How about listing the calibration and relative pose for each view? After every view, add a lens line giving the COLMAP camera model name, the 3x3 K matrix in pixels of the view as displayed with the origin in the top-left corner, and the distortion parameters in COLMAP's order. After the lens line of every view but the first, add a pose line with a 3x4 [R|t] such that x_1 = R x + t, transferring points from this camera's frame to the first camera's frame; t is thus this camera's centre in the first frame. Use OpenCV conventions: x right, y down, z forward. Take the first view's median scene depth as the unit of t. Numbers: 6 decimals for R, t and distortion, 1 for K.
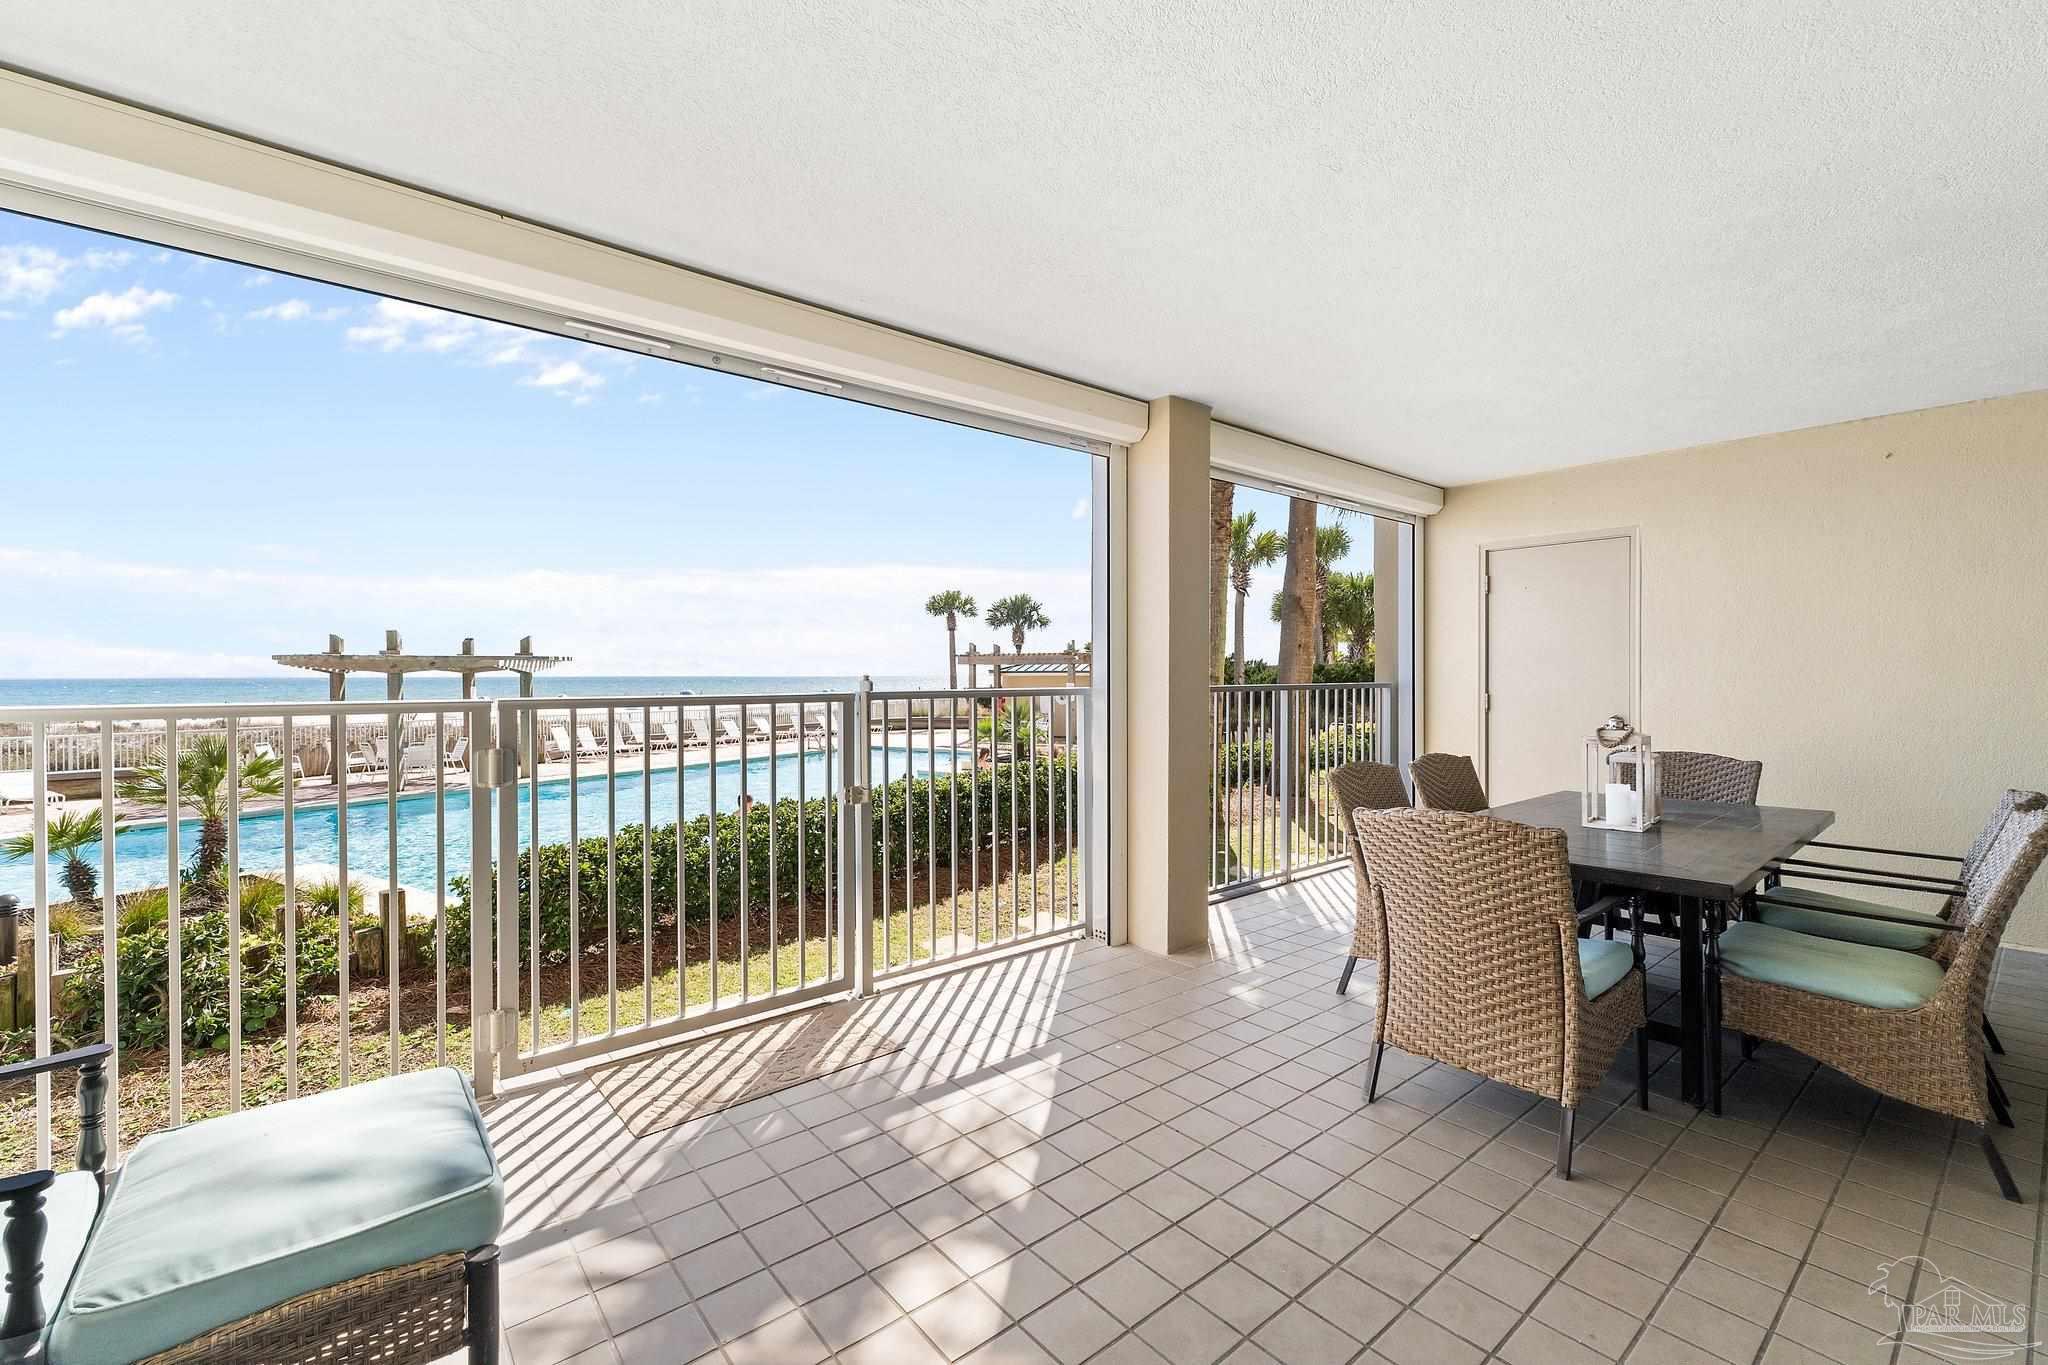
lens RADIAL K [[853.4, 0, 1020.2], [0, 853.4, 678.8], [0, 0, 1]] dist [0.004129, 0.000763]
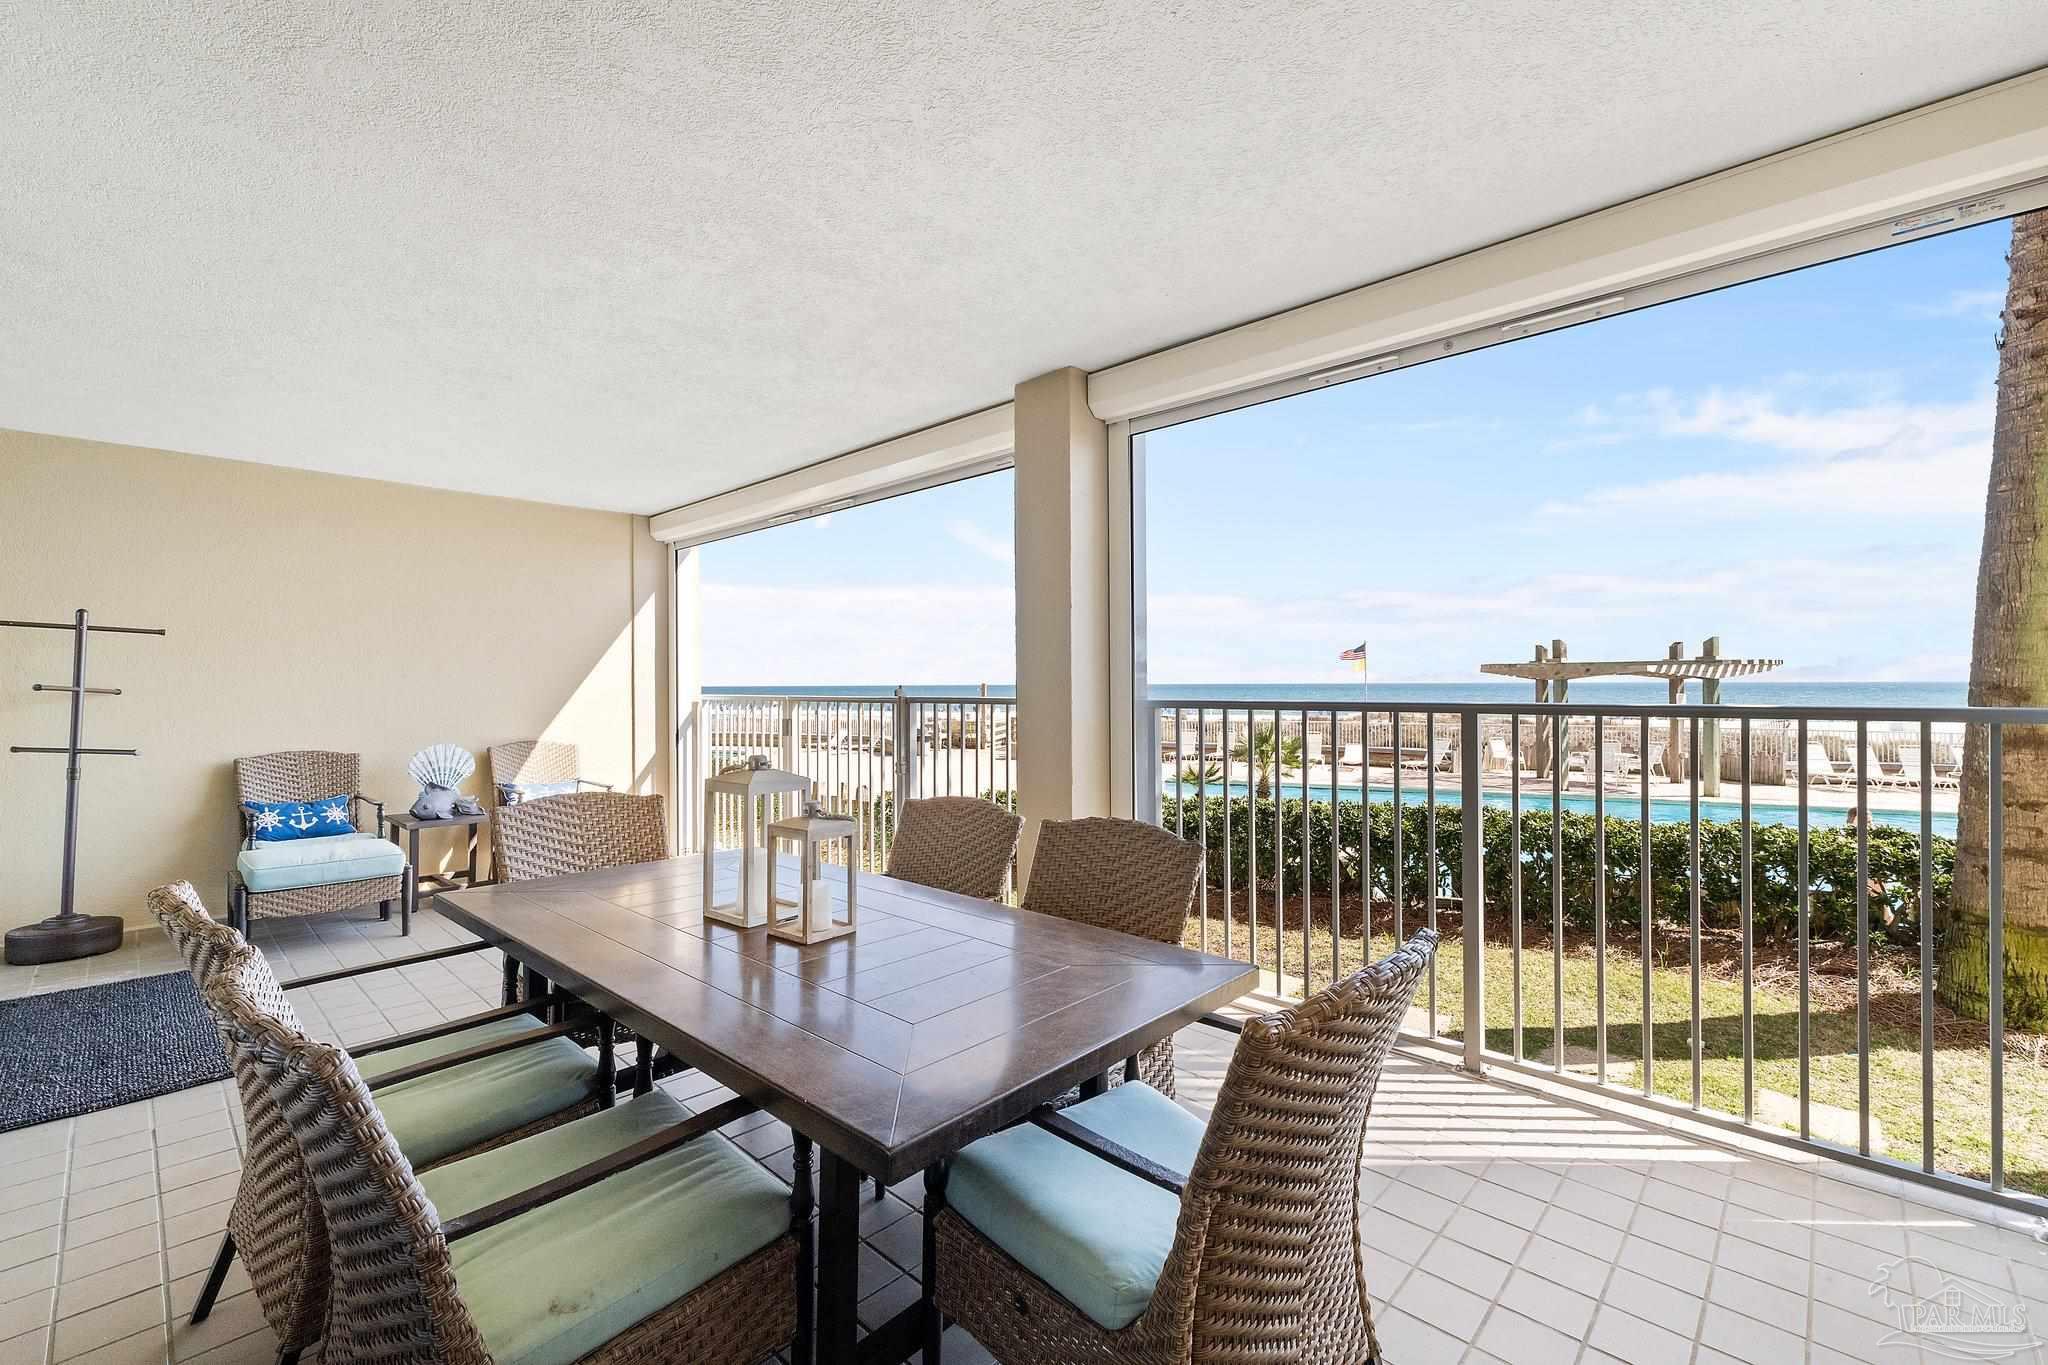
lens RADIAL K [[853.4, 0, 1020.2], [0, 853.4, 678.8], [0, 0, 1]] dist [0.004129, 0.000763]
pose [[0.123508, -0.001185, -0.992343, 0.240726], [-0.005008, 0.999986, -0.001818, -0.001270], [0.992331, 0.005195, 0.123501, 0.194006]]
